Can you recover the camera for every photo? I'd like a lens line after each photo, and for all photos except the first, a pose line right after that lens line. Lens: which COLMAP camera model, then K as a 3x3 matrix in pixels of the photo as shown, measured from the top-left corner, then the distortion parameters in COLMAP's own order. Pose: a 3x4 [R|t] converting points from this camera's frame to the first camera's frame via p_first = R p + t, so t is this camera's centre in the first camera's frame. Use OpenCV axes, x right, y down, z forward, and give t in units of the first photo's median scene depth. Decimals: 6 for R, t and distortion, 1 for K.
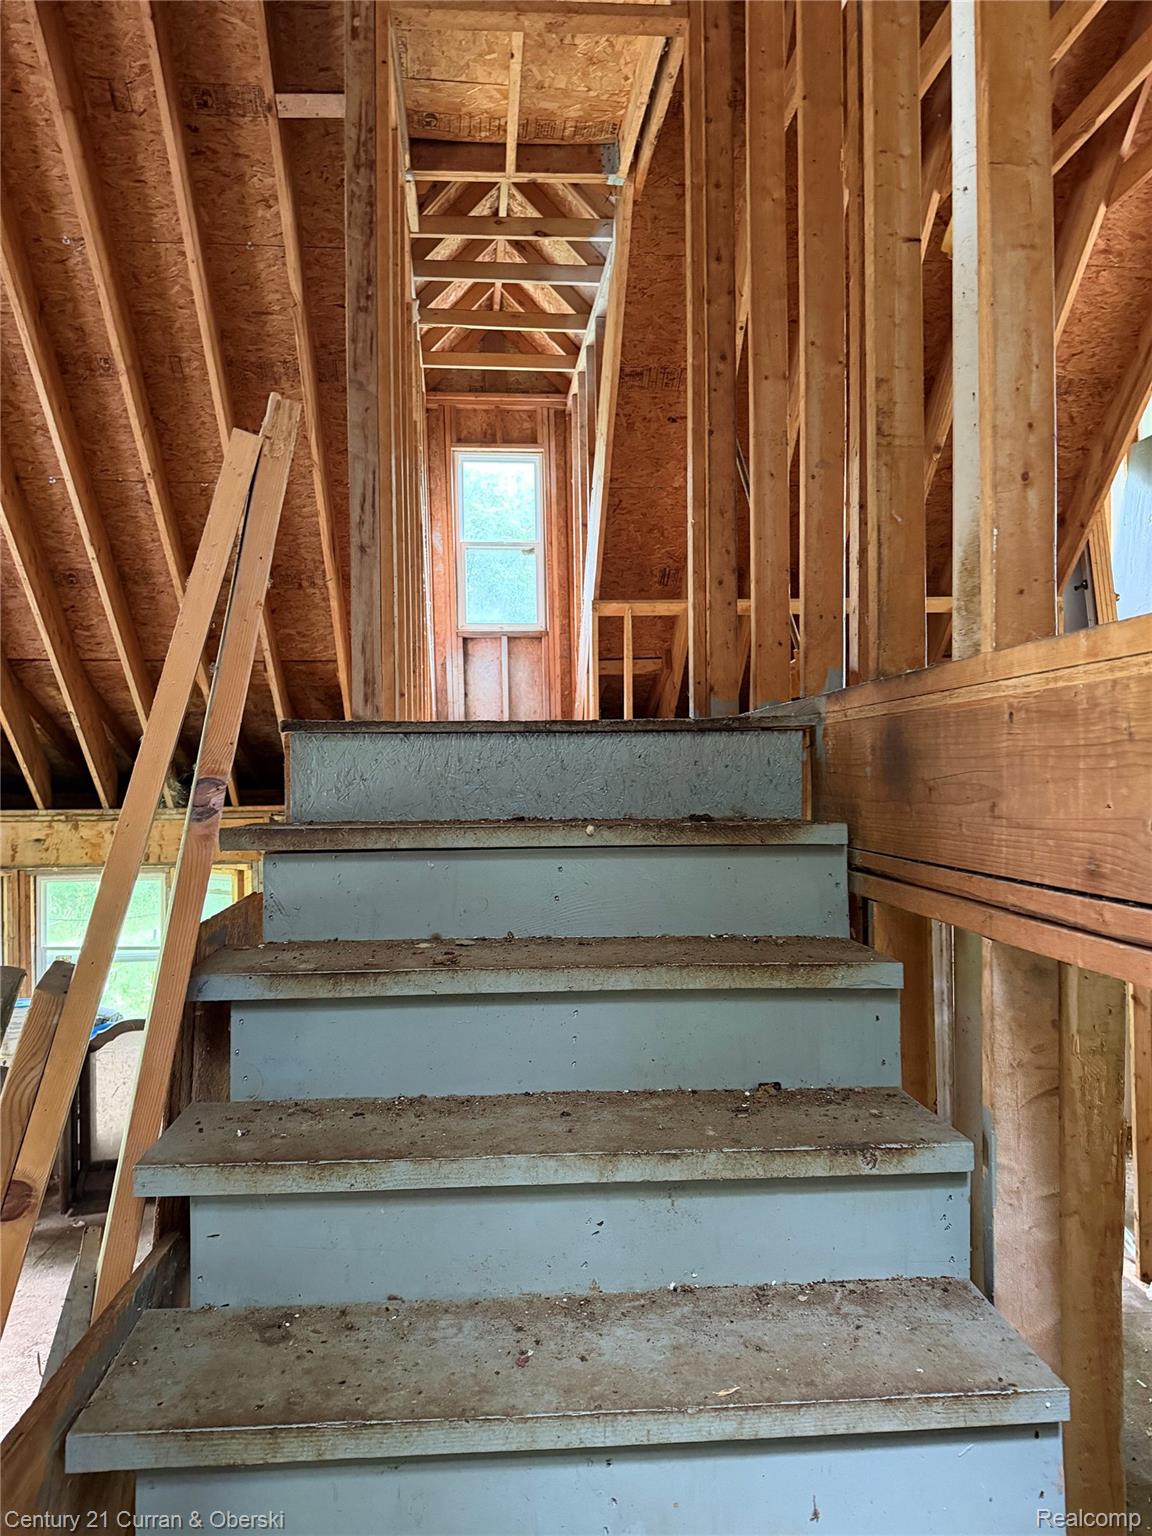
lens RADIAL K [[1090.9, 0, 585.9], [0, 1090.9, 787.1], [0, 0, 1]] dist [0.077815, -0.097055]
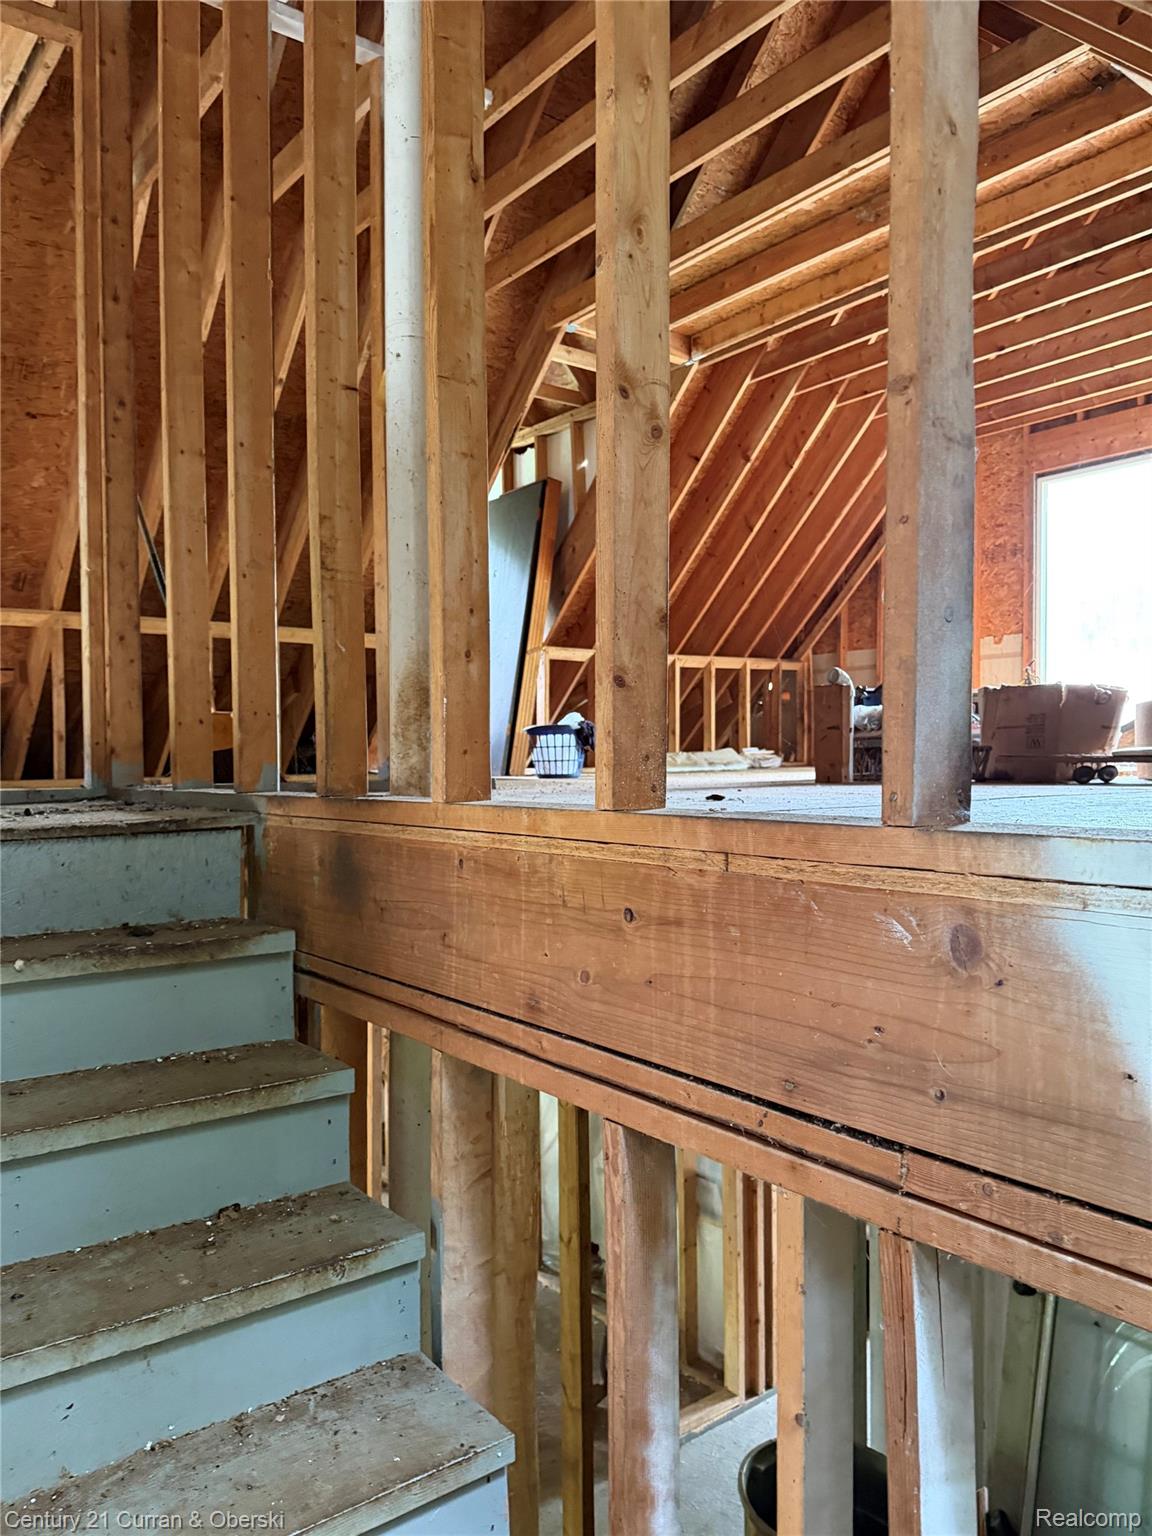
lens RADIAL K [[1094.8, 0, 593.0], [0, 1094.8, 774.9], [0, 0, 1]] dist [0.046049, -0.059666]
pose [[0.831130, -0.000958, 0.556077, -0.140598], [-0.004755, 0.999950, 0.008830, -0.163797], [-0.556057, -0.009983, 0.831084, -0.044092]]
